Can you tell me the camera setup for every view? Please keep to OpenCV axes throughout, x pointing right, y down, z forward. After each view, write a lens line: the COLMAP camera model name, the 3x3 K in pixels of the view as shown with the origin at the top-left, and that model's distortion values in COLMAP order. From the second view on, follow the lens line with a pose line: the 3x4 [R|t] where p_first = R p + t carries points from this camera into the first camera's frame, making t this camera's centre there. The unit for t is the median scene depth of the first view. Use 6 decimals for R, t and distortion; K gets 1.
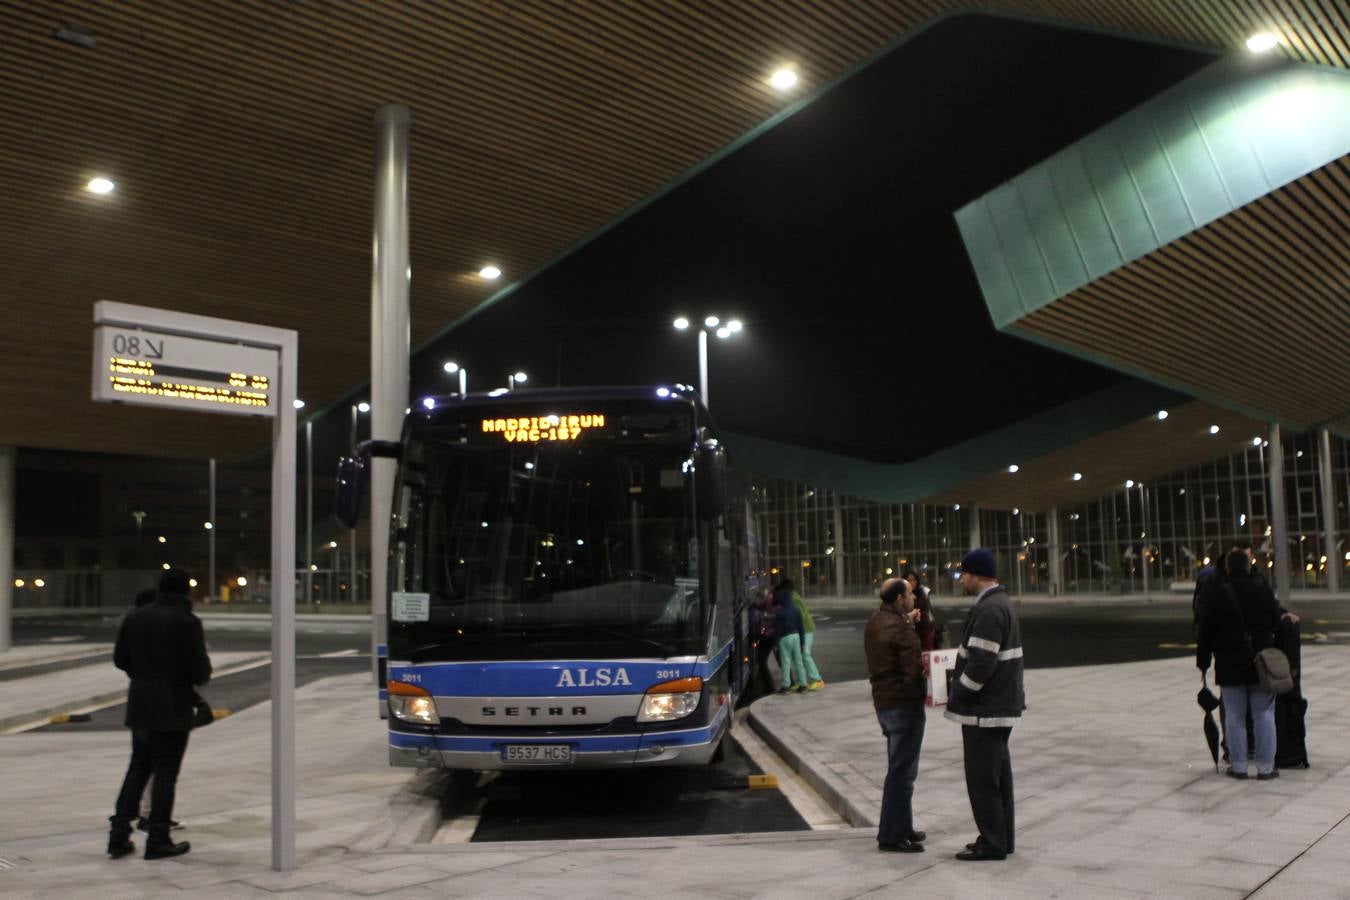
lens RADIAL K [[1156.1, 0, 676.9], [0, 1156.1, 458.1], [0, 0, 1]] dist [-0.114057, 0.092416]
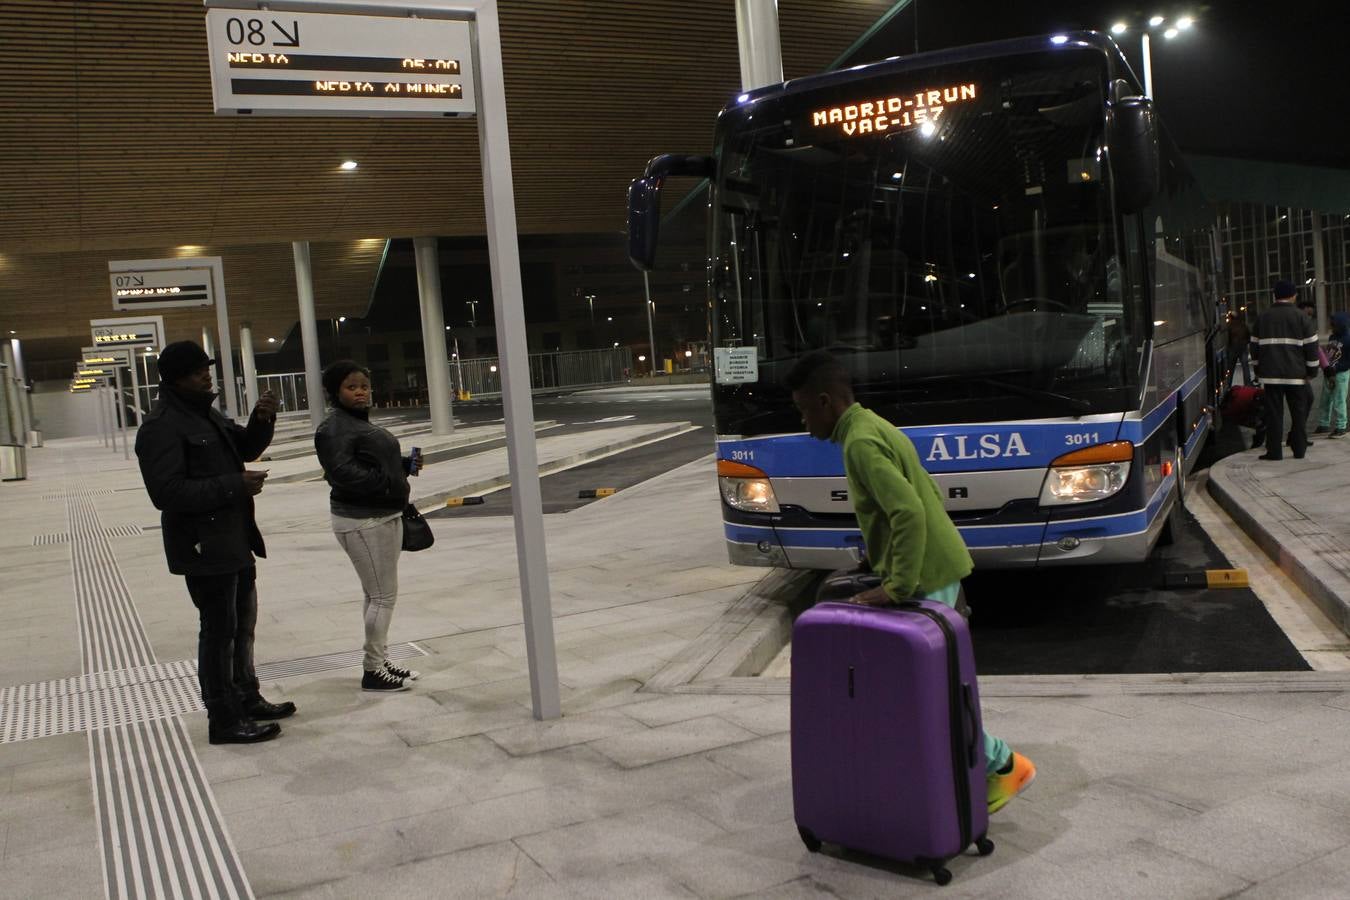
lens RADIAL K [[1156.1, 0, 704.1], [0, 1156.1, 454.3], [0, 0, 1]] dist [-0.114057, 0.092416]
pose [[0.934577, -0.028041, -0.354654, 0.023387], [0.100053, 0.977369, 0.186383, 0.040239], [0.341402, -0.209673, 0.916232, 0.261059]]
